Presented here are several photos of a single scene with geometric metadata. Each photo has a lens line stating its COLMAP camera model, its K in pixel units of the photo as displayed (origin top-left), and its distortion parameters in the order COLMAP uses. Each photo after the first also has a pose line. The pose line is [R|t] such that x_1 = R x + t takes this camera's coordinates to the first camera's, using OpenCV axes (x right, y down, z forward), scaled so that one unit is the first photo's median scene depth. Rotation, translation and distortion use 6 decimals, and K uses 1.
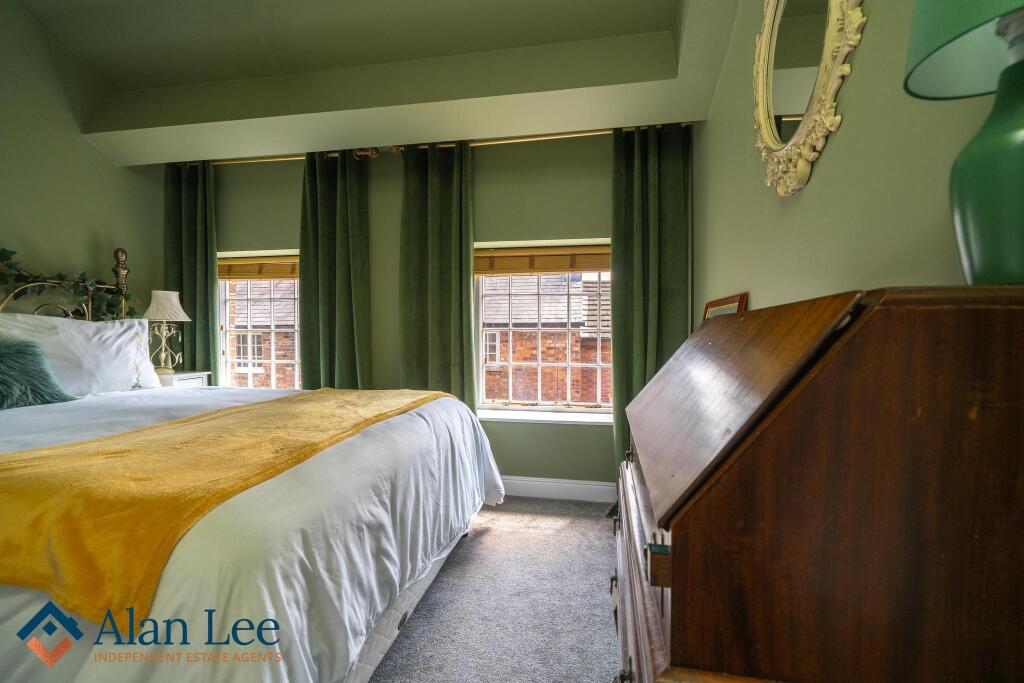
lens RADIAL K [[447.1, 0, 518.4], [0, 447.1, 340.8], [0, 0, 1]] dist [0.000982, -0.000281]
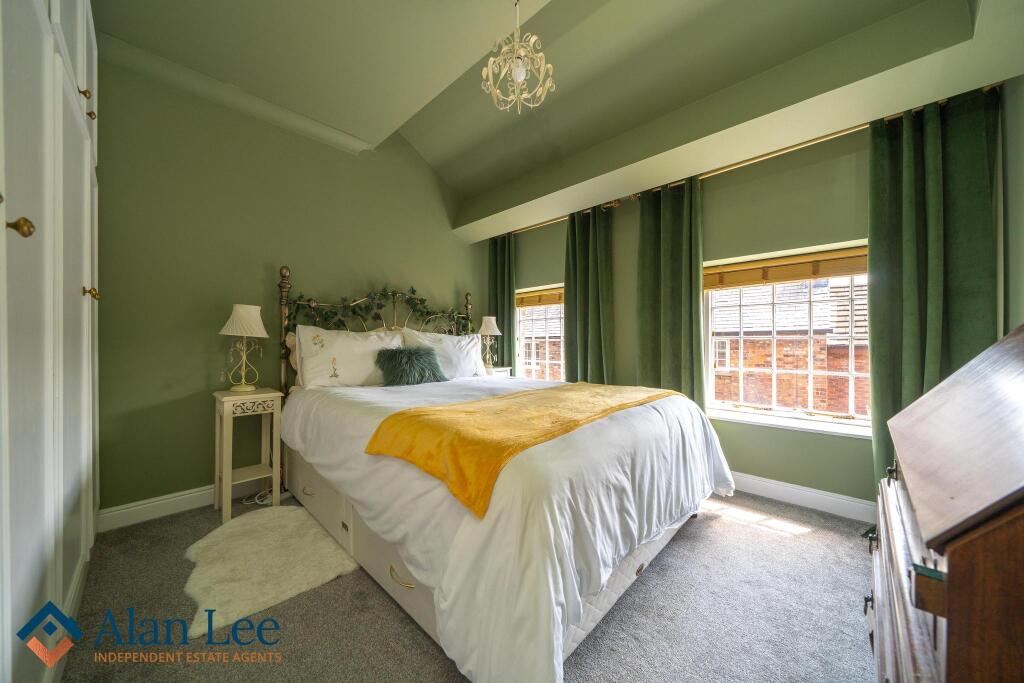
lens RADIAL K [[354.4, 0, 514.9], [0, 354.4, 345.1], [0, 0, 1]] dist [-0.005430, 0.000287]
pose [[0.832475, -0.000679, -0.554063, 0.000849], [-0.003447, 0.999974, -0.006405, -0.000022], [0.554052, 0.007242, 0.832450, -0.025331]]
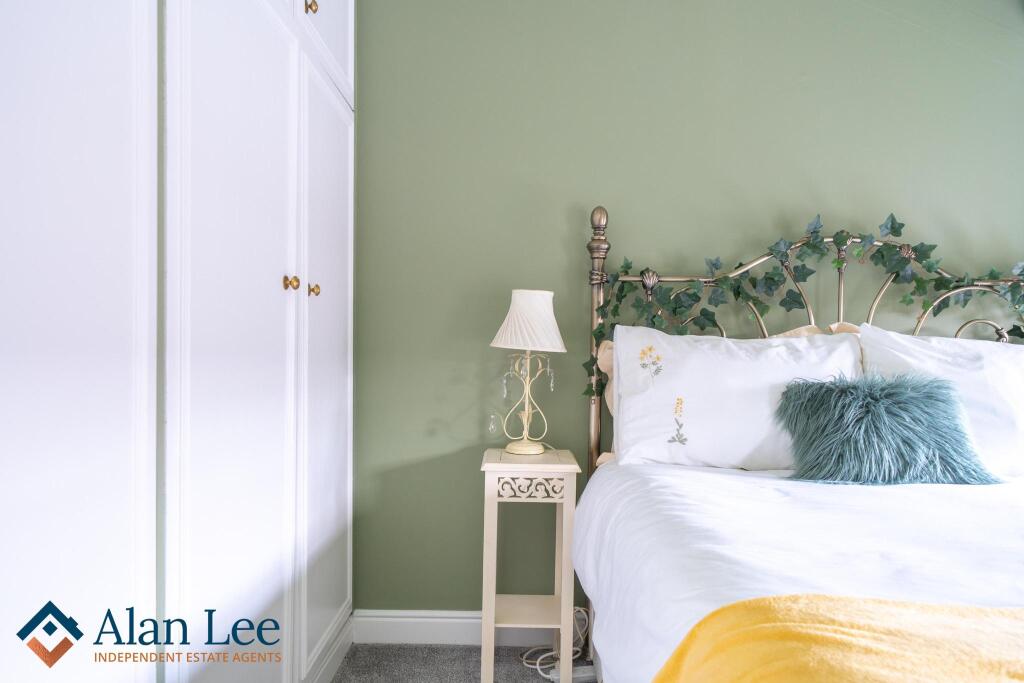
lens RADIAL K [[686.3, 0, 500.5], [0, 686.3, 369.4], [0, 0, 1]] dist [-0.011605, 0.004455]
pose [[0.128735, 0.019776, -0.991482, -0.207321], [-0.019127, 0.999665, 0.017456, -0.019302], [0.991495, 0.016717, 0.129070, 0.248792]]
